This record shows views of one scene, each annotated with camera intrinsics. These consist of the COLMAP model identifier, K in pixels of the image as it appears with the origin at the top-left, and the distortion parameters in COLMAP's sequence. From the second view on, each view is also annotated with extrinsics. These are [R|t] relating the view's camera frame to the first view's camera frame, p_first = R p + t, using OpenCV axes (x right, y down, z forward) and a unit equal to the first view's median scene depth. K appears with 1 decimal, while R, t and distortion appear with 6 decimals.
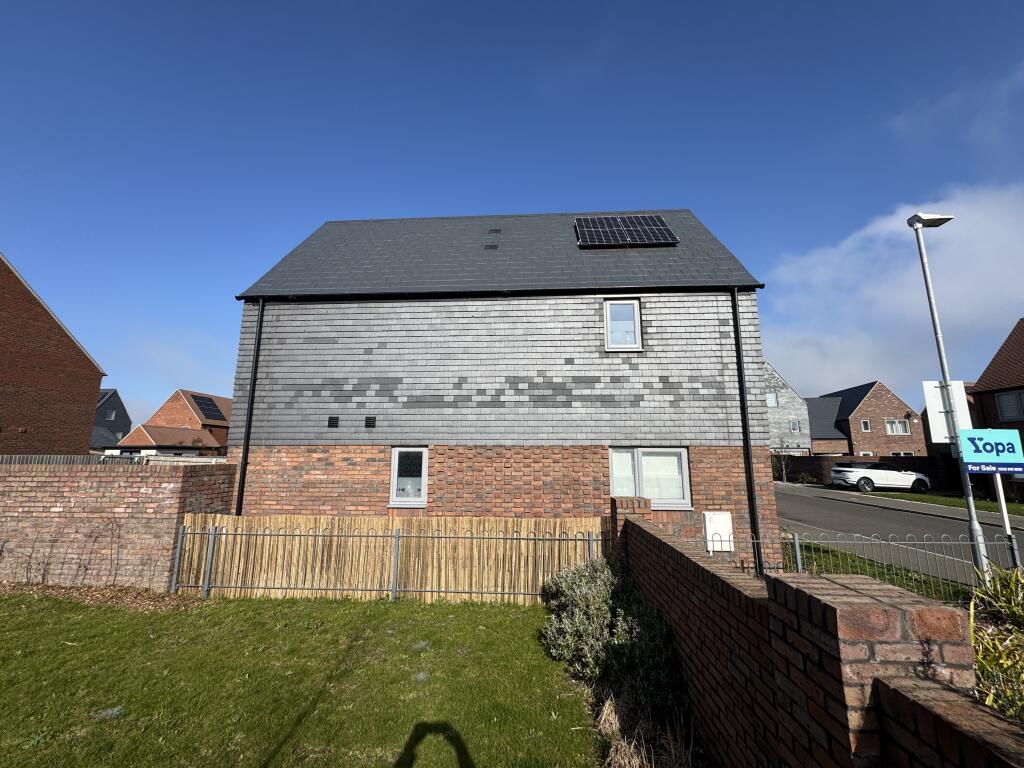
lens RADIAL K [[405.8, 0, 512.0], [0, 405.8, 384.0], [0, 0, 1]] dist [-0.001752, -0.000351]
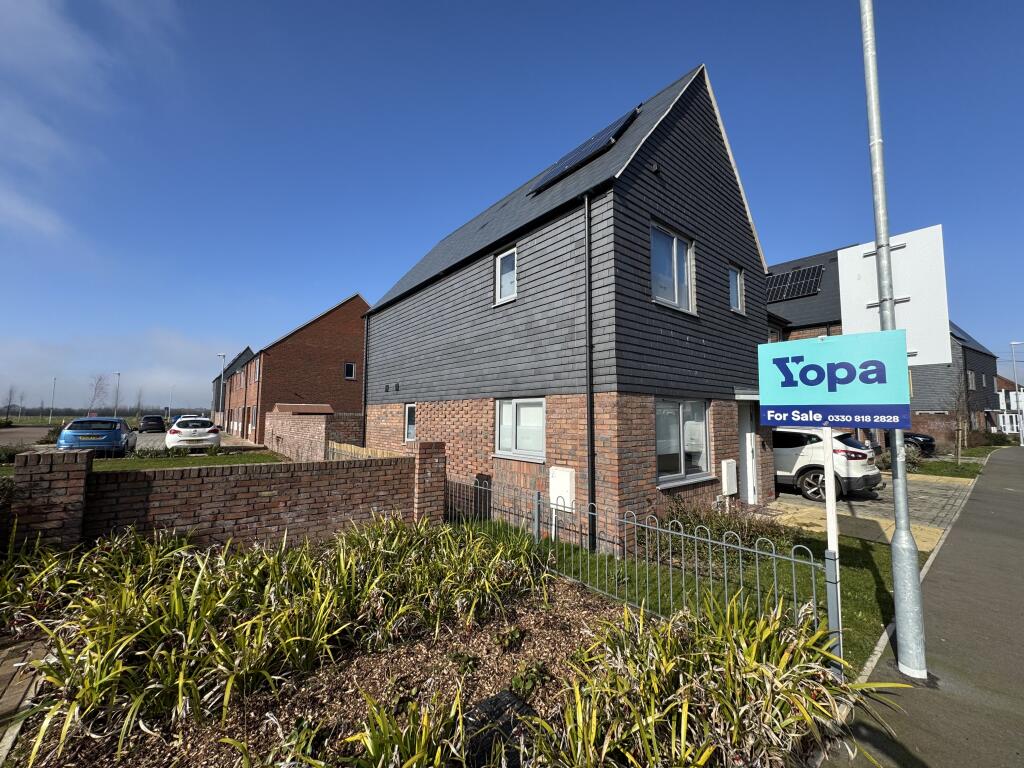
lens RADIAL K [[405.8, 0, 512.0], [0, 405.8, 384.0], [0, 0, 1]] dist [-0.001752, -0.000351]
pose [[0.676382, -0.058128, -0.734254, 1.094609], [0.121981, 0.991955, 0.033838, 0.090438], [0.726380, -0.112452, 0.678031, 0.338465]]
